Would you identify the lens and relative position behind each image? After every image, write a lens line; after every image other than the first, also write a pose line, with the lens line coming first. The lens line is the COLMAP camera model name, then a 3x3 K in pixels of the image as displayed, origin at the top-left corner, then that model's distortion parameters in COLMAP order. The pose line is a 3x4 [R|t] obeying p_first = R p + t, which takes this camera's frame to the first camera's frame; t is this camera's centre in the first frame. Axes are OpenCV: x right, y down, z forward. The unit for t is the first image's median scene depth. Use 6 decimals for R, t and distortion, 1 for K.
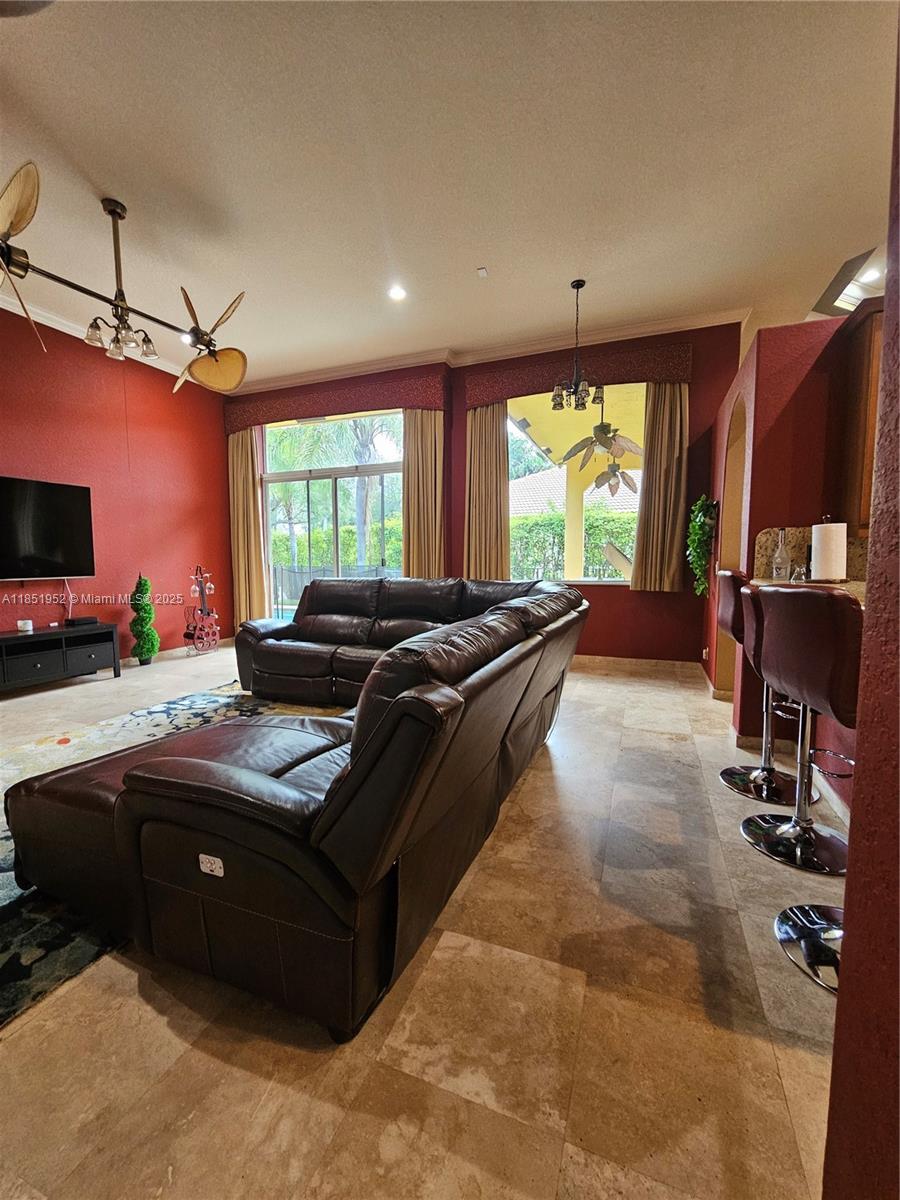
lens RADIAL K [[495.0, 0, 446.5], [0, 495.0, 602.2], [0, 0, 1]] dist [-0.002787, 0.000712]
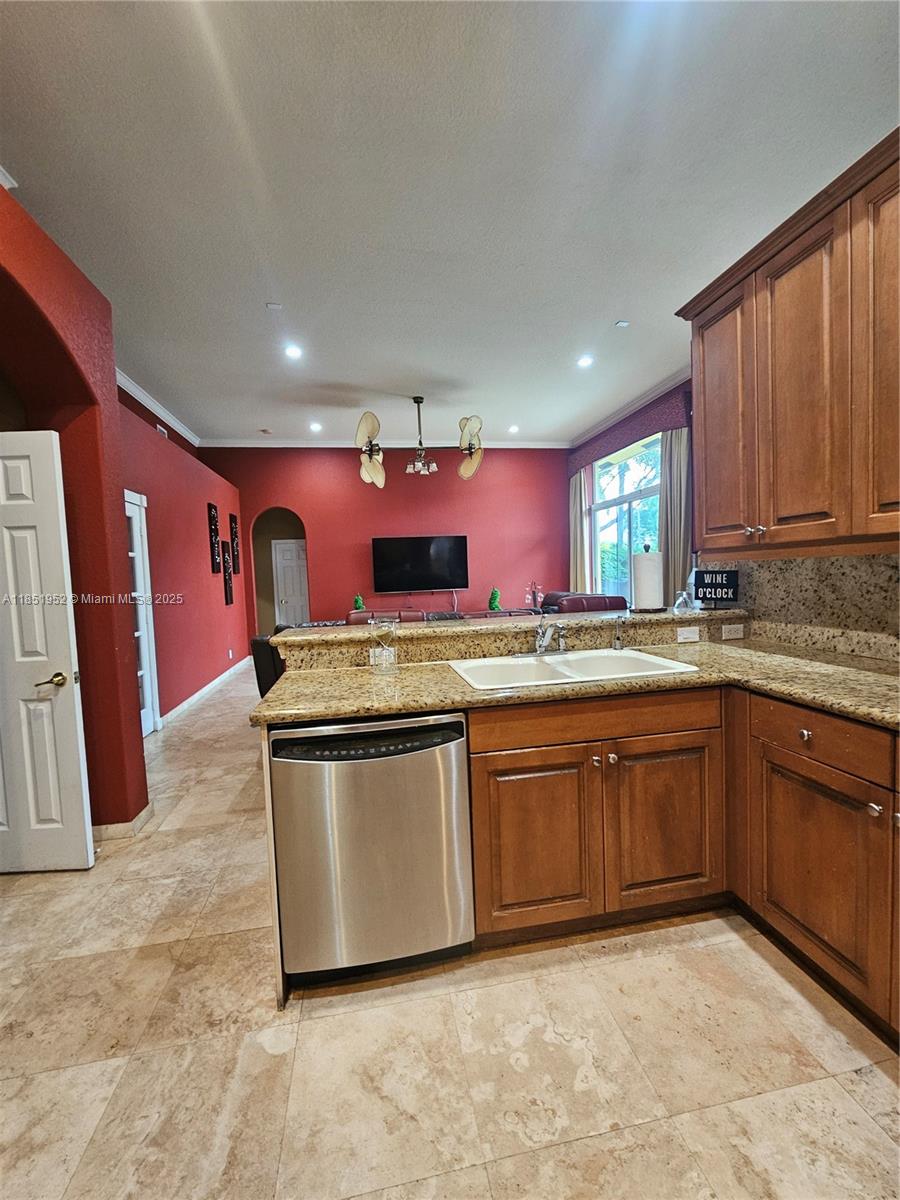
lens RADIAL K [[495.0, 0, 444.3], [0, 495.0, 600.9], [0, 0, 1]] dist [-0.002787, 0.000712]
pose [[0.522878, 0.029519, -0.851896, 0.886958], [-0.037413, 0.999232, 0.011661, -0.036638], [0.851586, 0.025774, 0.523581, 0.085576]]
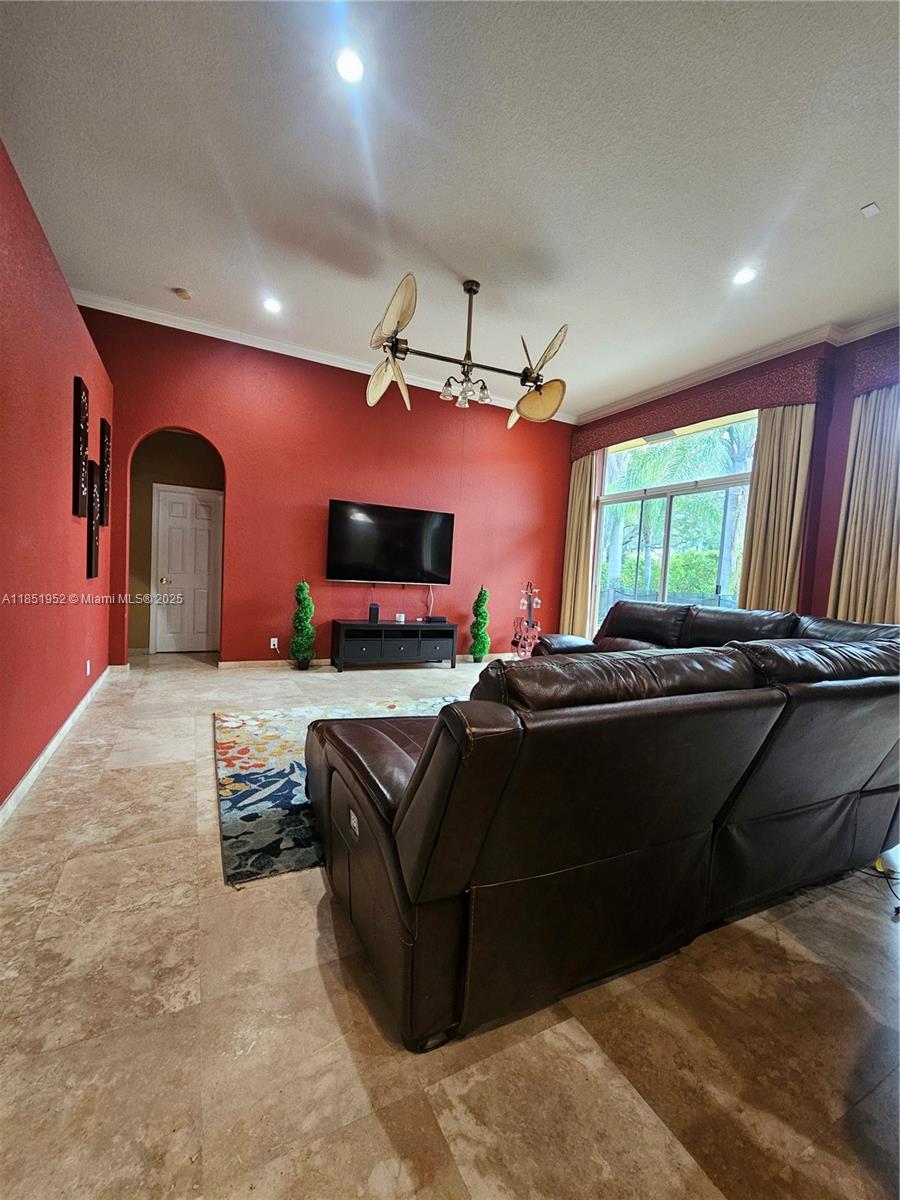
lens RADIAL K [[495.0, 0, 446.0], [0, 495.0, 601.2], [0, 0, 1]] dist [-0.002787, 0.000712]
pose [[0.754178, 0.081404, -0.651604, 0.128402], [-0.115439, 0.993269, -0.009523, 0.002676], [0.646443, 0.082402, 0.758499, 0.071922]]
